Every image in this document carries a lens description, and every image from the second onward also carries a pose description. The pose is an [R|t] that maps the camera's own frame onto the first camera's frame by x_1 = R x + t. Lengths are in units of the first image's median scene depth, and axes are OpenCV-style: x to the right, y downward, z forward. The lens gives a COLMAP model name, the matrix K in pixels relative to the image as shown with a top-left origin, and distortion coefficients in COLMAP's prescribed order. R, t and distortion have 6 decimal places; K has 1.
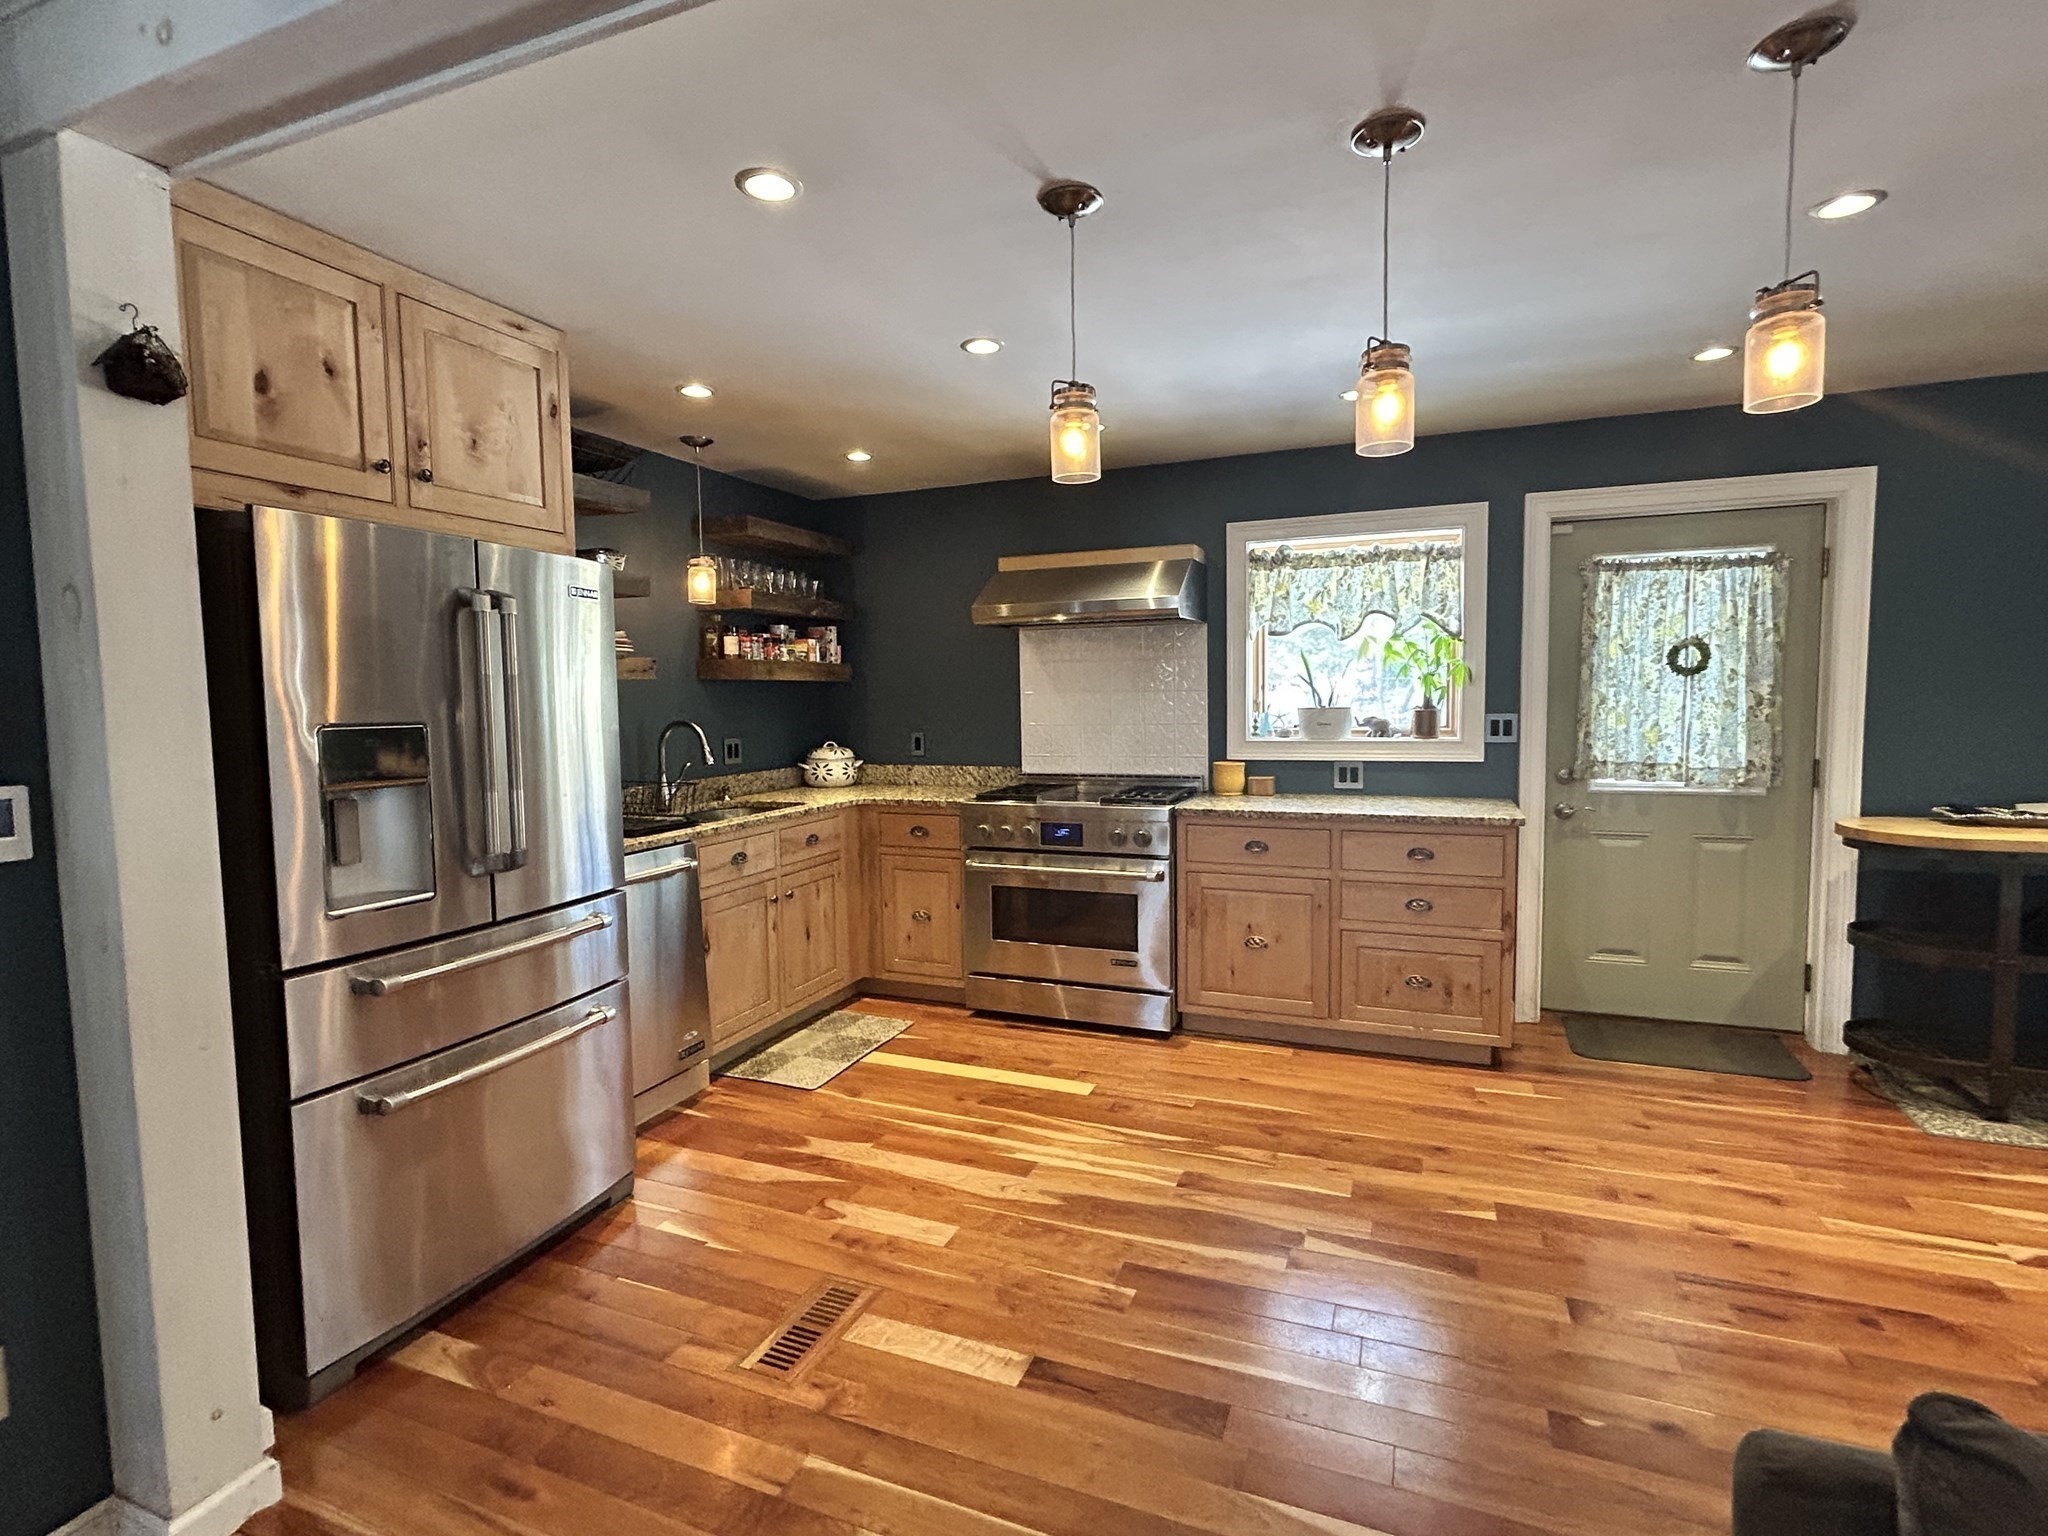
lens RADIAL K [[983.9, 0, 1029.3], [0, 983.9, 765.6], [0, 0, 1]] dist [-0.001039, 0.002240]
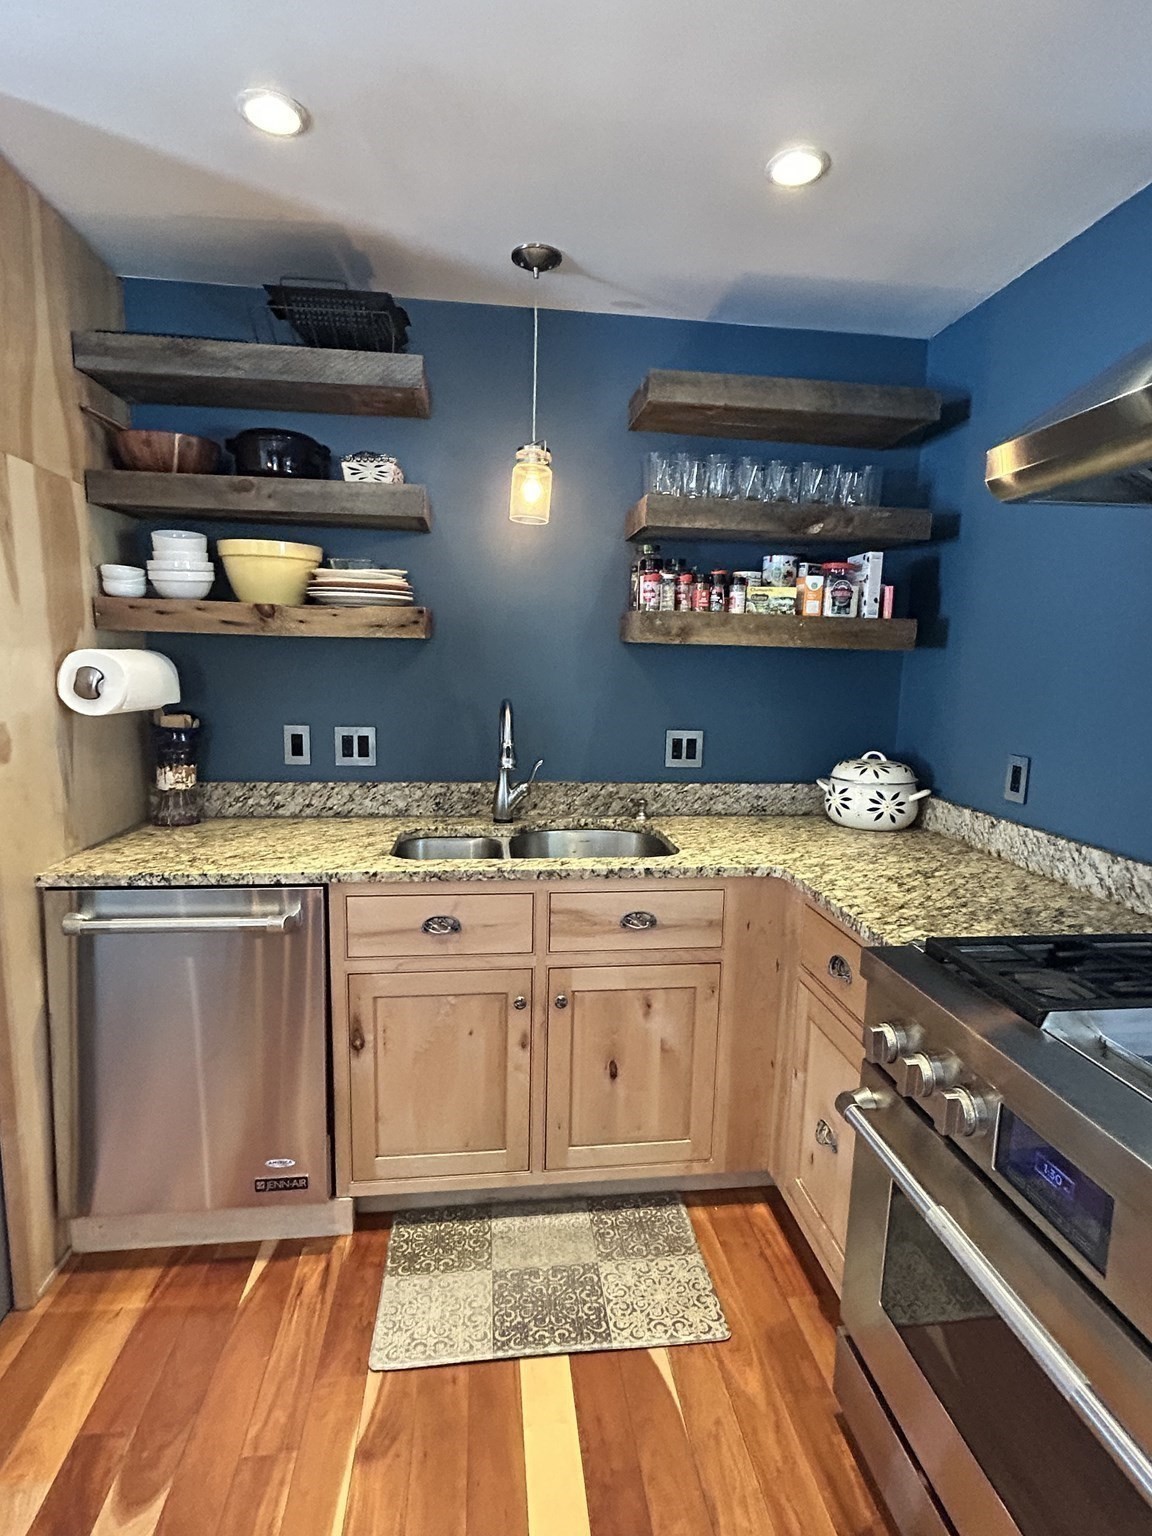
lens RADIAL K [[768.2, 0, 576.1], [0, 768.2, 766.6], [0, 0, 1]] dist [-0.000401, -0.001206]
pose [[0.482341, 0.150756, -0.862914, 0.153189], [-0.095056, 0.988270, 0.119524, -0.071601], [0.870811, 0.024374, 0.491014, 0.813550]]
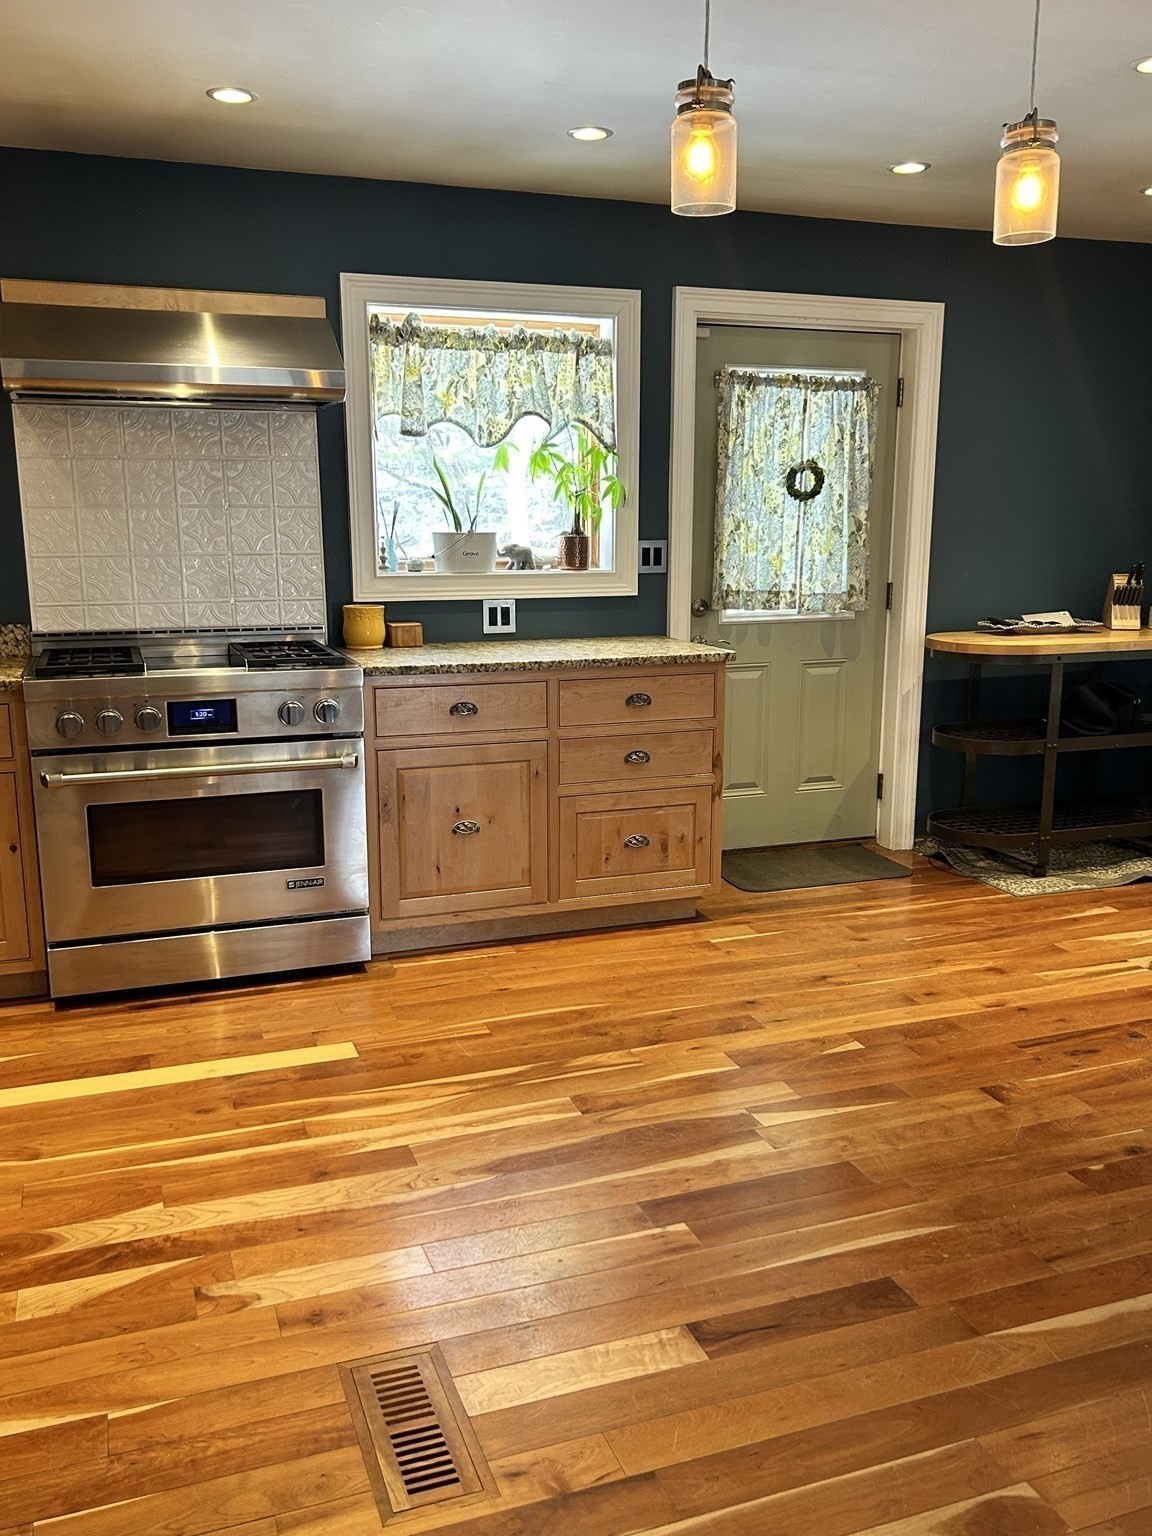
lens RADIAL K [[1292.9, 0, 579.8], [0, 1292.9, 782.9], [0, 0, 1]] dist [0.086104, -0.100196]
pose [[0.743760, -0.122518, 0.657122, -0.399490], [0.038155, 0.989238, 0.141254, -0.003388], [-0.667356, -0.079986, 0.740431, 0.156484]]
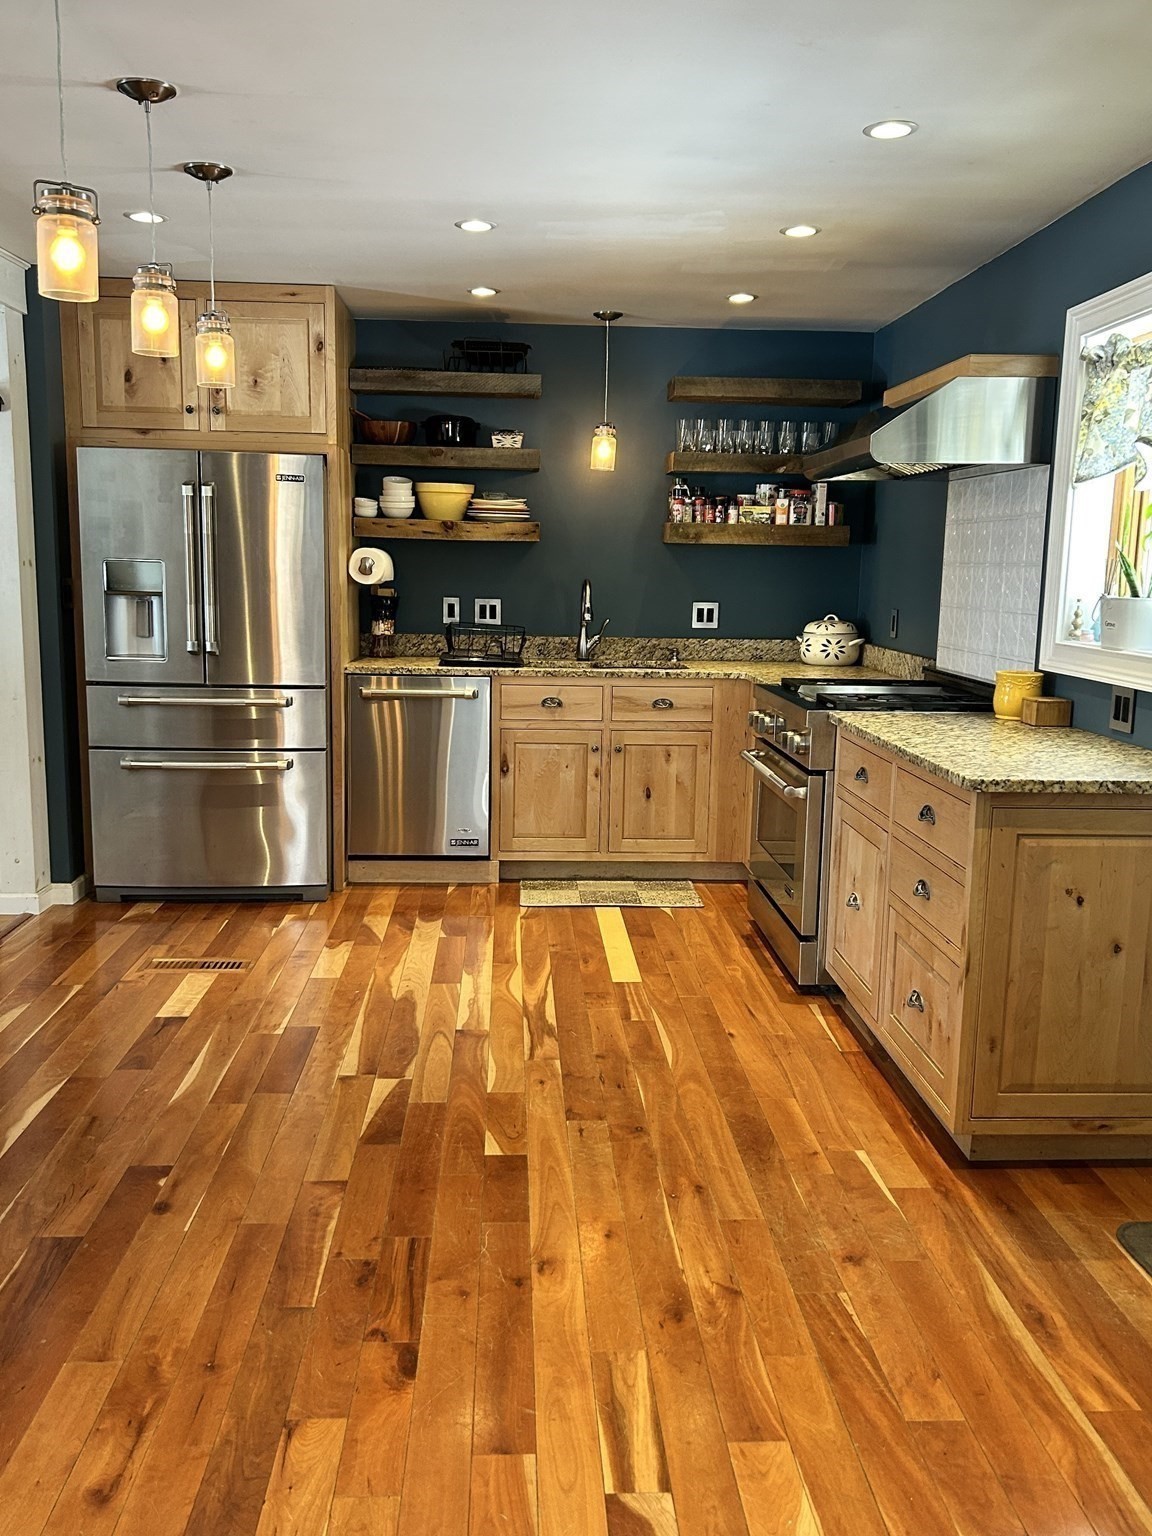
lens RADIAL K [[1292.9, 0, 567.4], [0, 1292.9, 776.0], [0, 0, 1]] dist [0.086104, -0.100196]
pose [[0.414851, 0.173677, -0.893160, 1.034576], [-0.092633, 0.984575, 0.148427, -0.043879], [0.905162, 0.021161, 0.424541, 0.378074]]
